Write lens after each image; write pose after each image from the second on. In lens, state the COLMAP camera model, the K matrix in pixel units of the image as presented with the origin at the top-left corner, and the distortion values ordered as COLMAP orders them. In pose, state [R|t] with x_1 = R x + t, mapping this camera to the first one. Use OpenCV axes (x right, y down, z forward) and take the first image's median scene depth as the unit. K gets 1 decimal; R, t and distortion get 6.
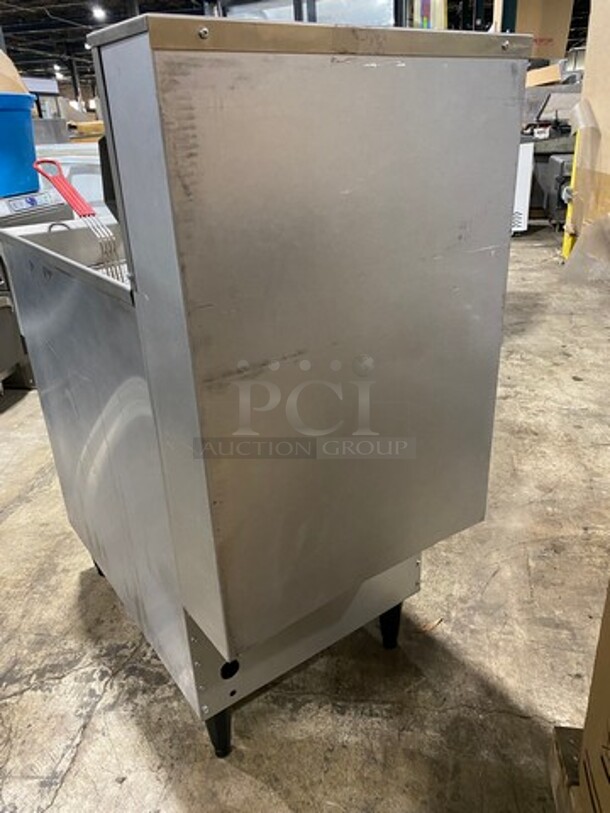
lens RADIAL K [[613.7, 0, 311.1], [0, 613.7, 404.1], [0, 0, 1]] dist [-0.025466, 0.010117]
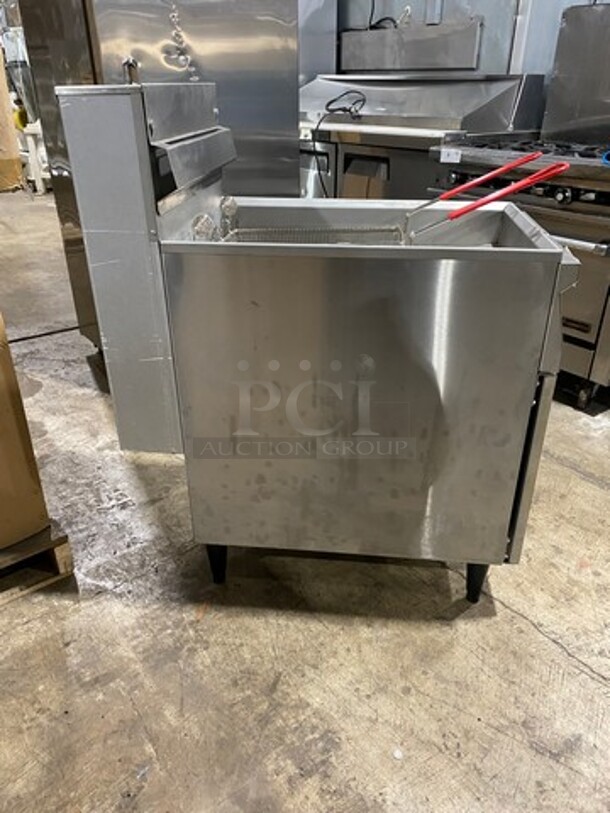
lens RADIAL K [[613.7, 0, 311.1], [0, 613.7, 404.1], [0, 0, 1]] dist [-0.025466, 0.010117]
pose [[-0.669786, 0.382979, -0.636171, 0.596745], [-0.274791, 0.668075, 0.691496, -0.667456], [0.689838, 0.637968, -0.342228, 1.230924]]
